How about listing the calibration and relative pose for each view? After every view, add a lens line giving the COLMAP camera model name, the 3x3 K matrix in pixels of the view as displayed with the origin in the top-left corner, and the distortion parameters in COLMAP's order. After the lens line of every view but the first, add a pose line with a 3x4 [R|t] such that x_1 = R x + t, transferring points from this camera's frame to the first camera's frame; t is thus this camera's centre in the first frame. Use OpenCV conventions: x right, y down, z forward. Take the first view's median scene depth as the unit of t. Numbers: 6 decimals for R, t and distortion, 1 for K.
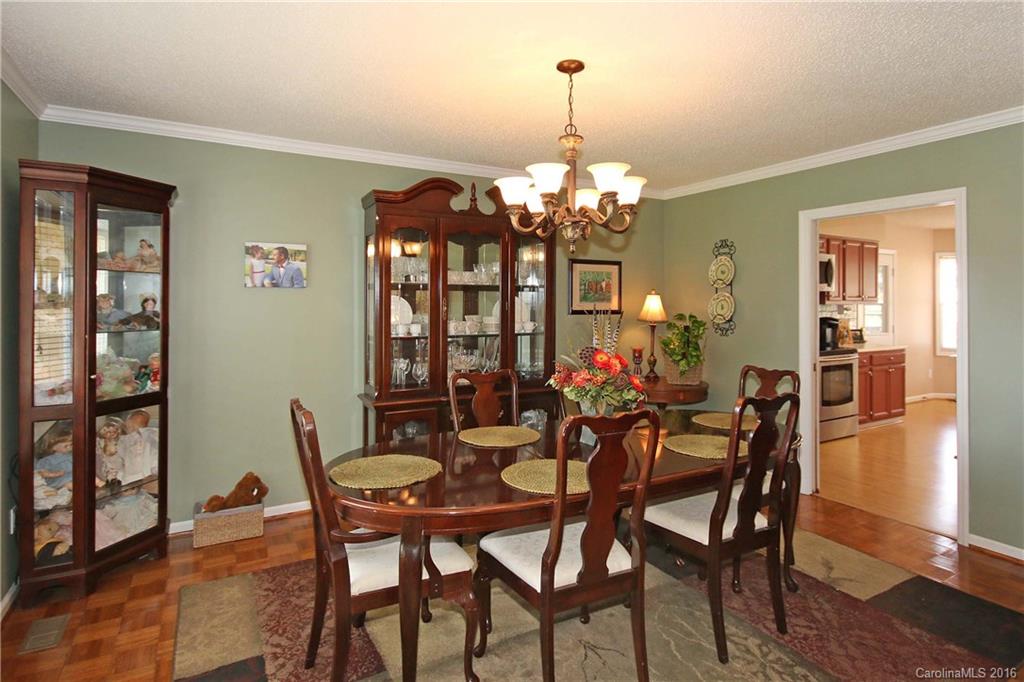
lens RADIAL K [[550.6, 0, 513.9], [0, 550.6, 310.2], [0, 0, 1]] dist [-0.001289, -0.000573]
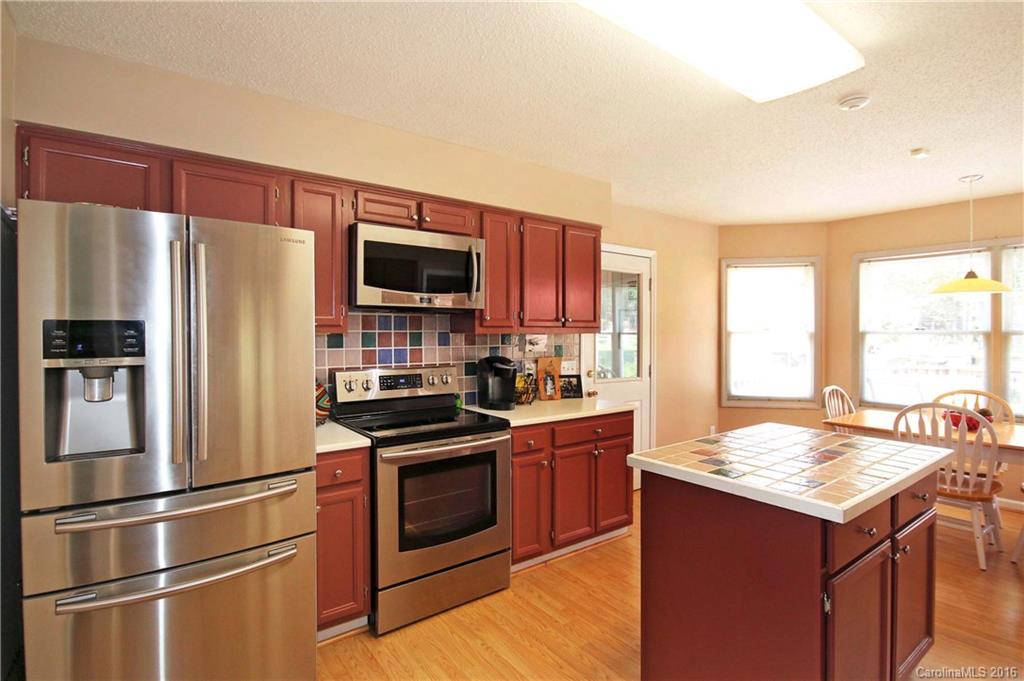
lens RADIAL K [[507.3, 0, 512.0], [0, 507.3, 340.5], [0, 0, 1]] dist [-0.002657, -0.001193]
pose [[0.991359, -0.002462, 0.131153, 0.496204], [0.002034, 0.999992, 0.003392, -0.004767], [-0.131160, -0.003096, 0.991356, 0.468791]]
